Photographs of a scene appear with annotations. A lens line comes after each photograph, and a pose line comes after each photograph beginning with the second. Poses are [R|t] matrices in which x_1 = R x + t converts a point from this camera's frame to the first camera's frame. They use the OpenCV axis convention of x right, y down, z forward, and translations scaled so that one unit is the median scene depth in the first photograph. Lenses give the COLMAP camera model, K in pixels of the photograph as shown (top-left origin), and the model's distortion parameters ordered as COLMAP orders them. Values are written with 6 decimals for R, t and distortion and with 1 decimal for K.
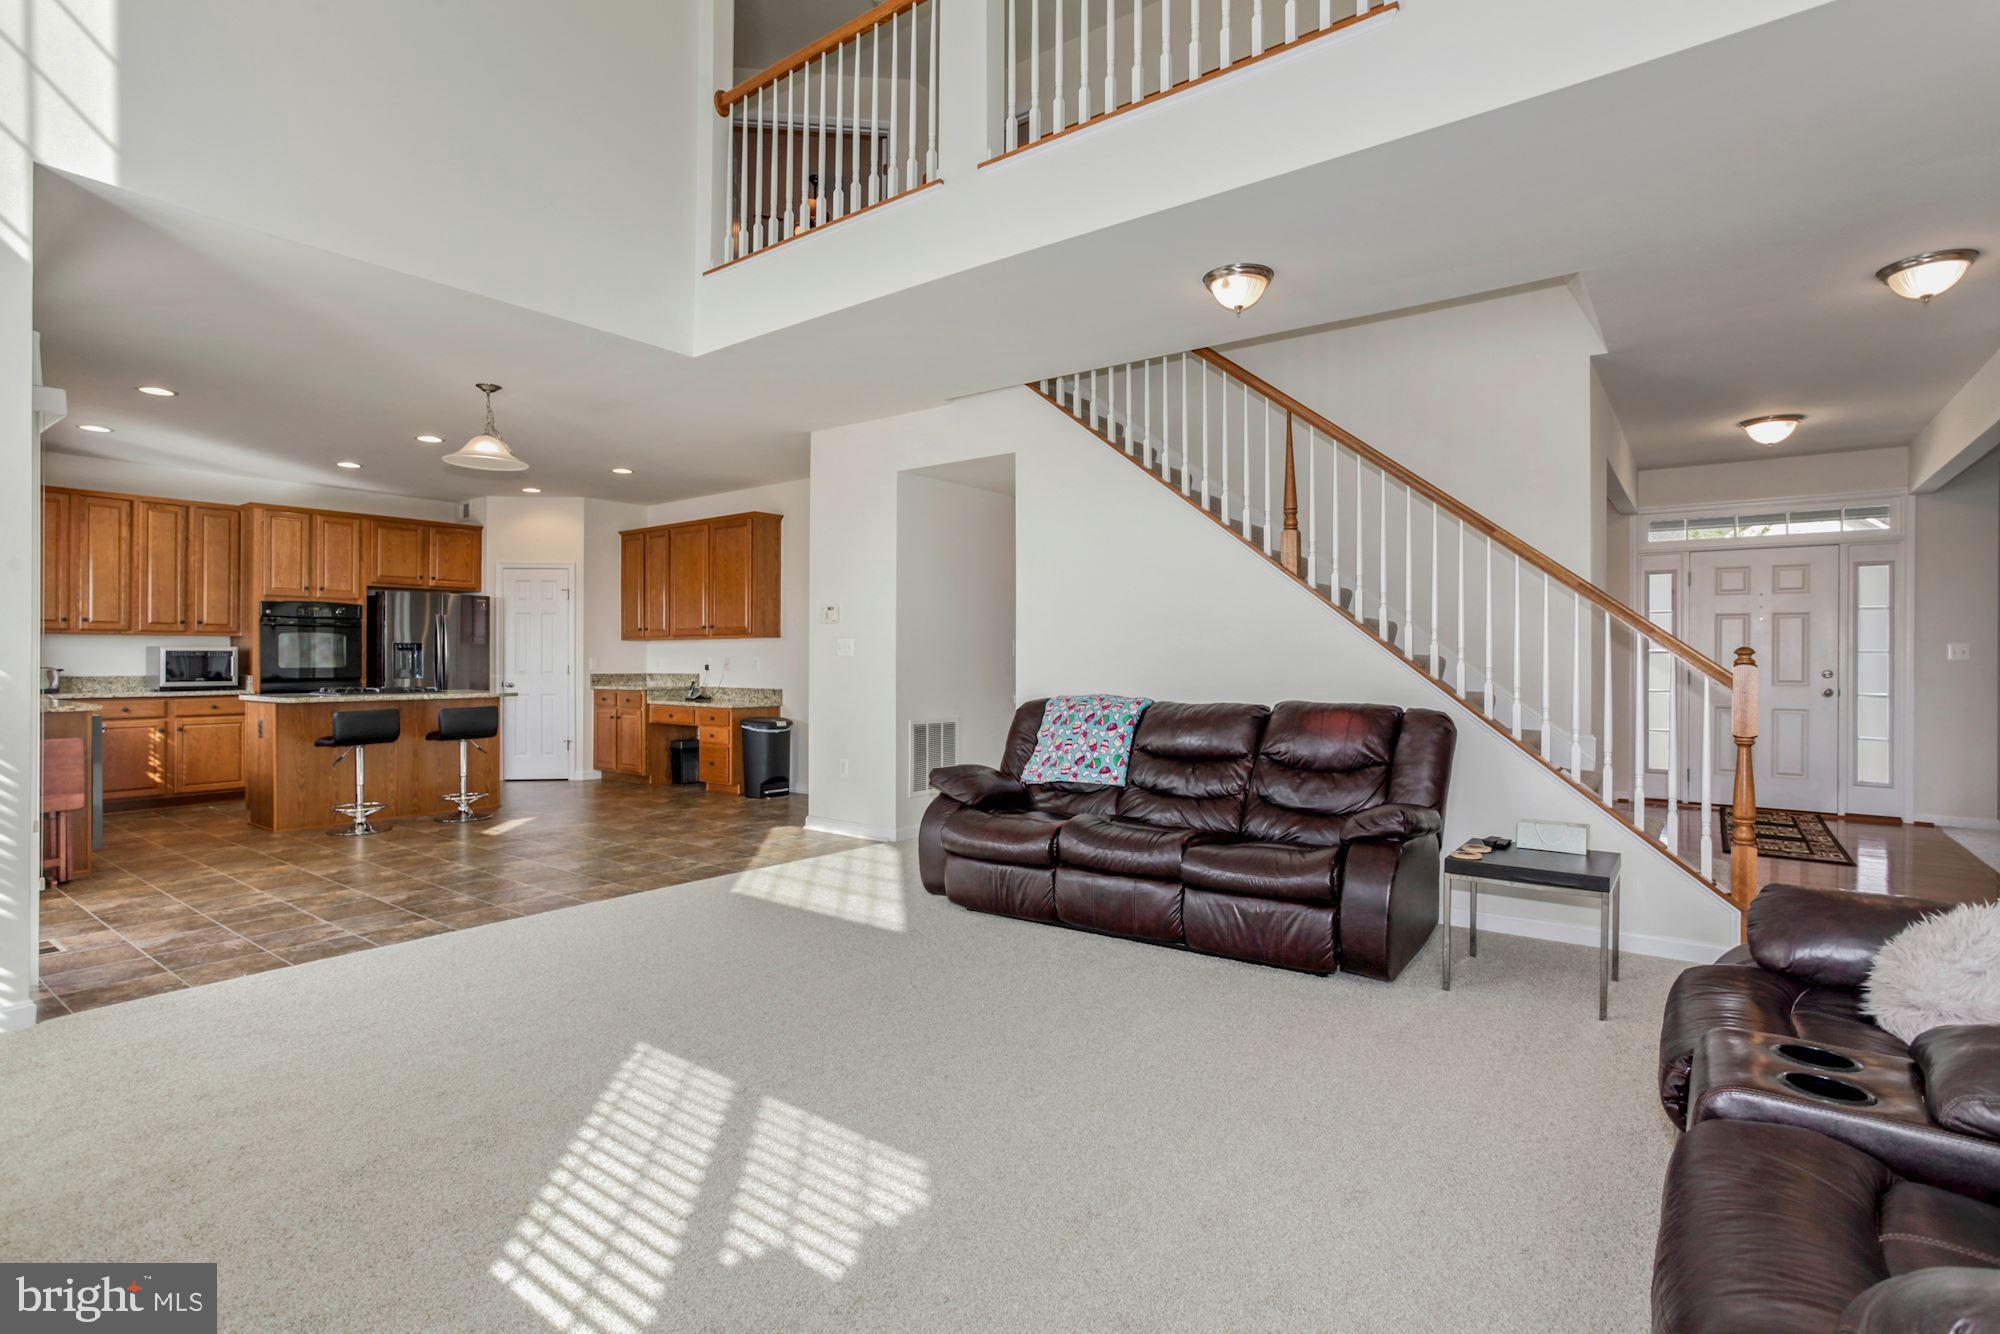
lens RADIAL K [[971.9, 0, 1006.8], [0, 971.9, 649.7], [0, 0, 1]] dist [-0.053831, 0.032367]
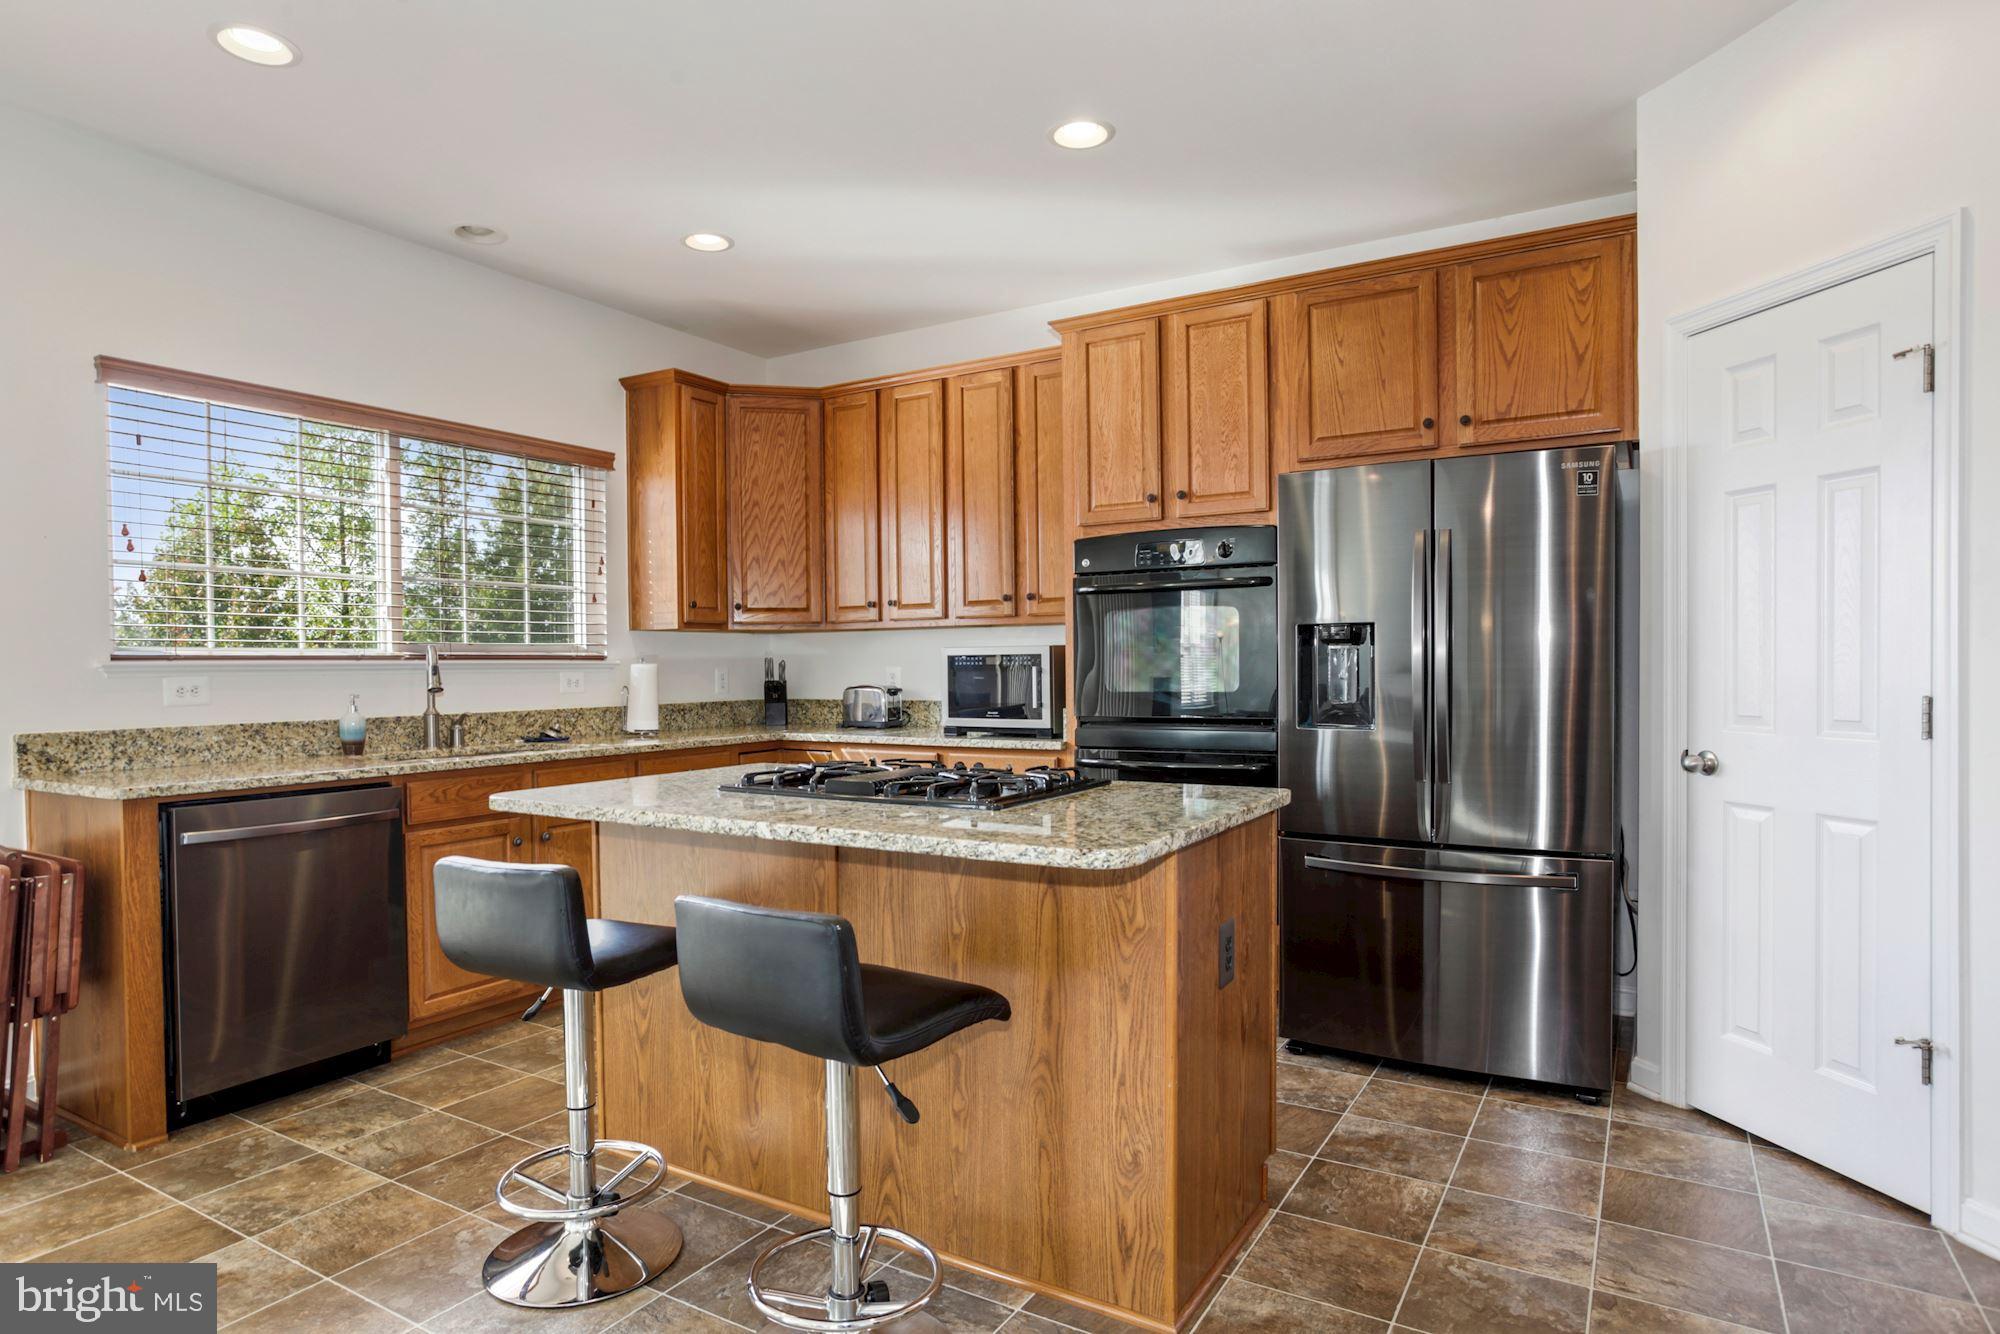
lens RADIAL K [[1111.9, 0, 1000.9], [0, 1111.9, 677.3], [0, 0, 1]] dist [-0.055167, 0.041442]
pose [[0.084633, 0.011377, -0.996347, -0.256110], [0.018927, 0.999736, 0.013024, 0.004764], [0.996232, -0.019960, 0.084395, 0.866525]]
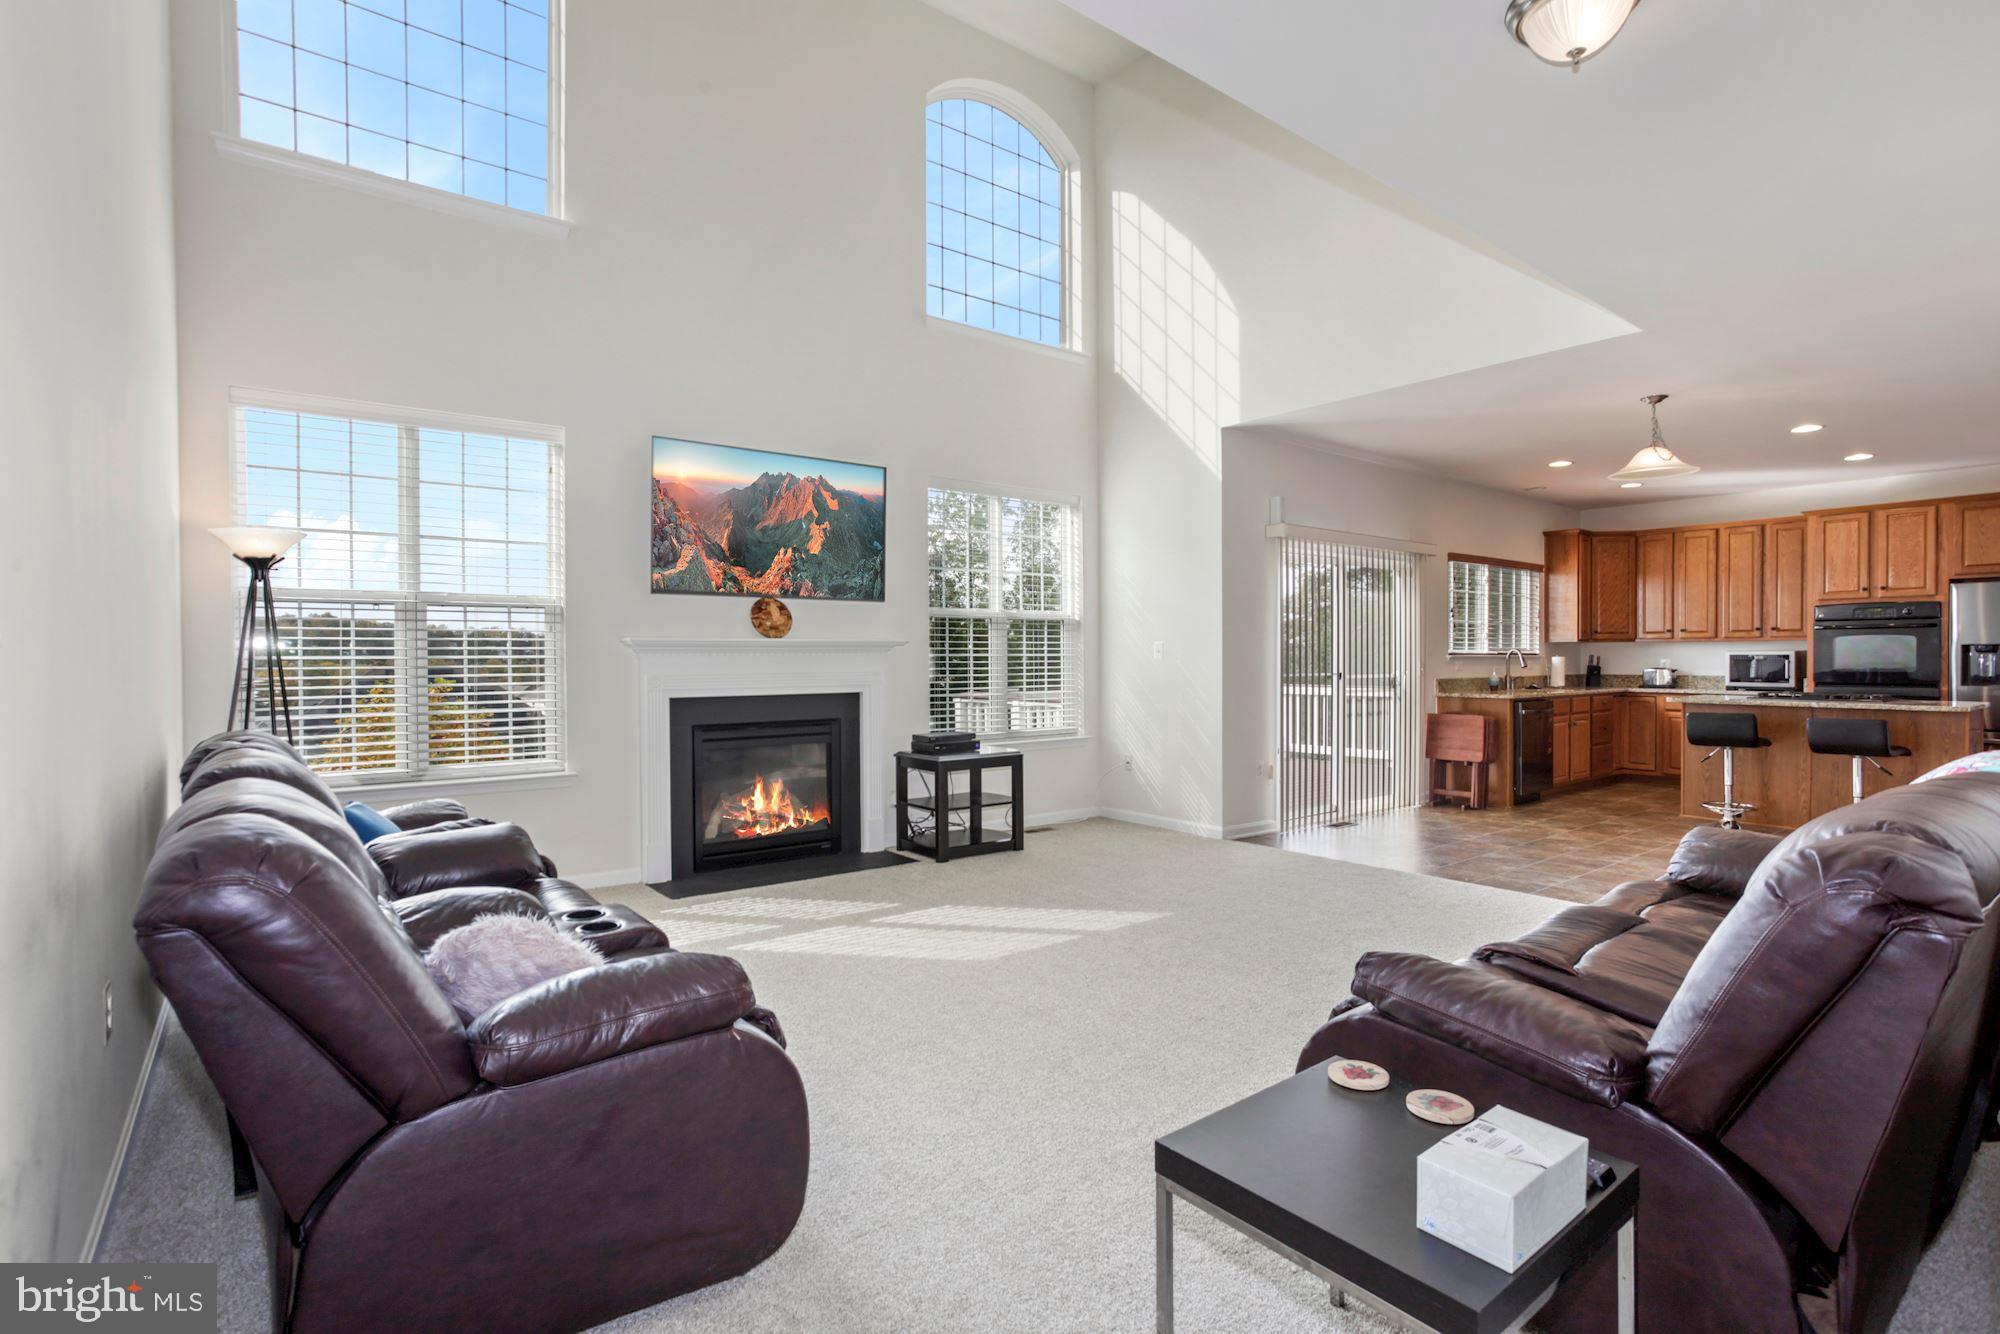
lens RADIAL K [[973.0, 0, 986.7], [0, 973.0, 661.6], [0, 0, 1]] dist [-0.047443, 0.032261]
pose [[-0.281645, 0.007051, -0.959493, 0.431216], [0.010639, 0.999934, 0.004226, -0.004598], [0.959460, -0.009018, -0.281701, 0.407175]]
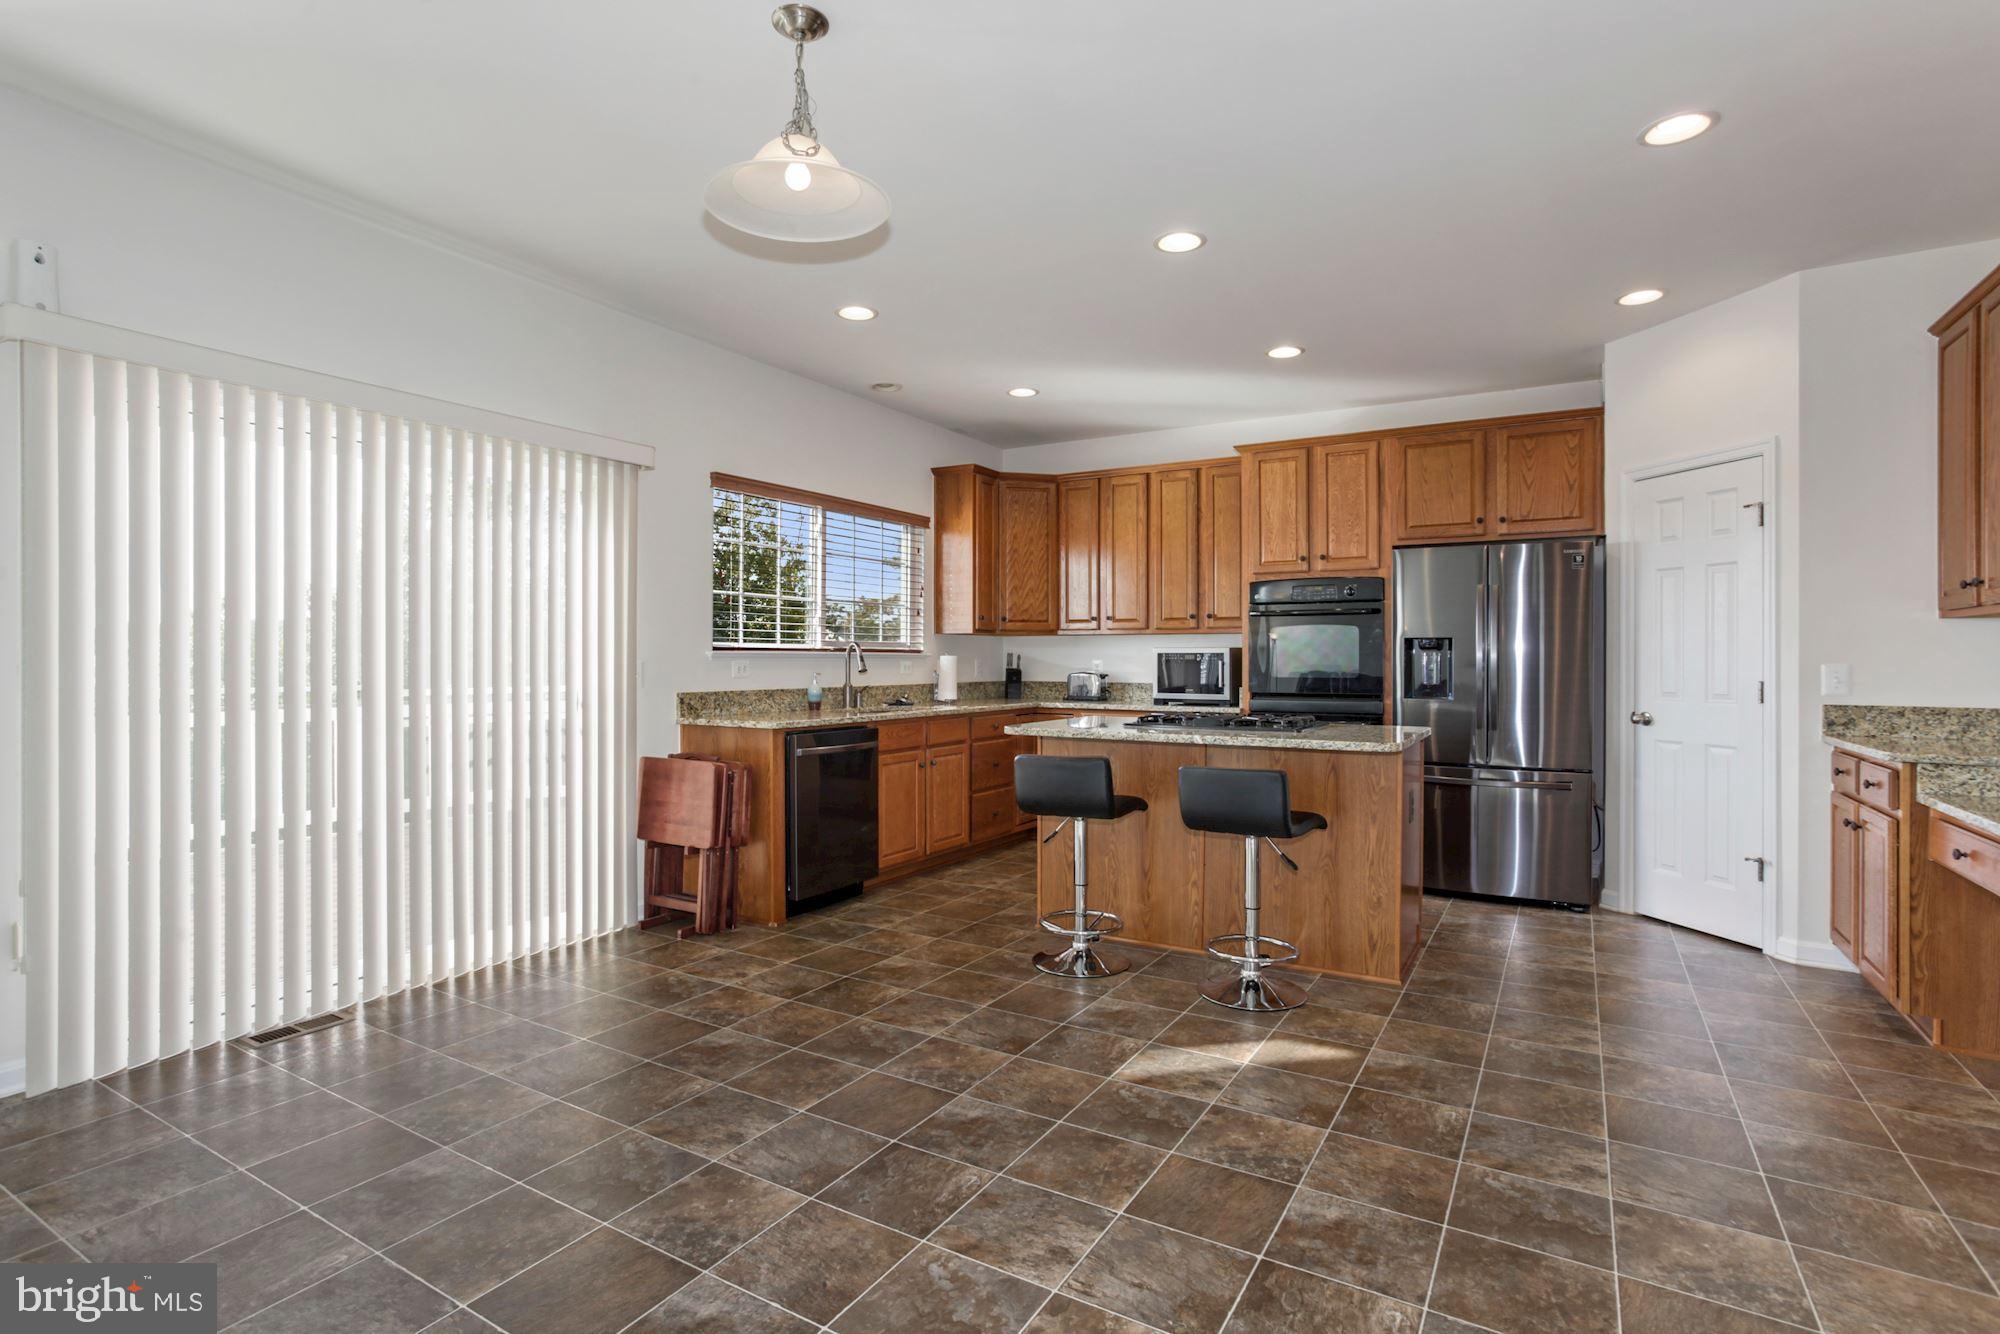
lens RADIAL K [[971.9, 0, 1006.8], [0, 971.9, 649.7], [0, 0, 1]] dist [-0.053831, 0.032367]
pose [[0.090336, -0.008001, -0.995879, -0.075886], [0.006833, 0.999949, -0.007414, 0.002931], [0.995888, -0.006135, 0.090386, 0.709108]]
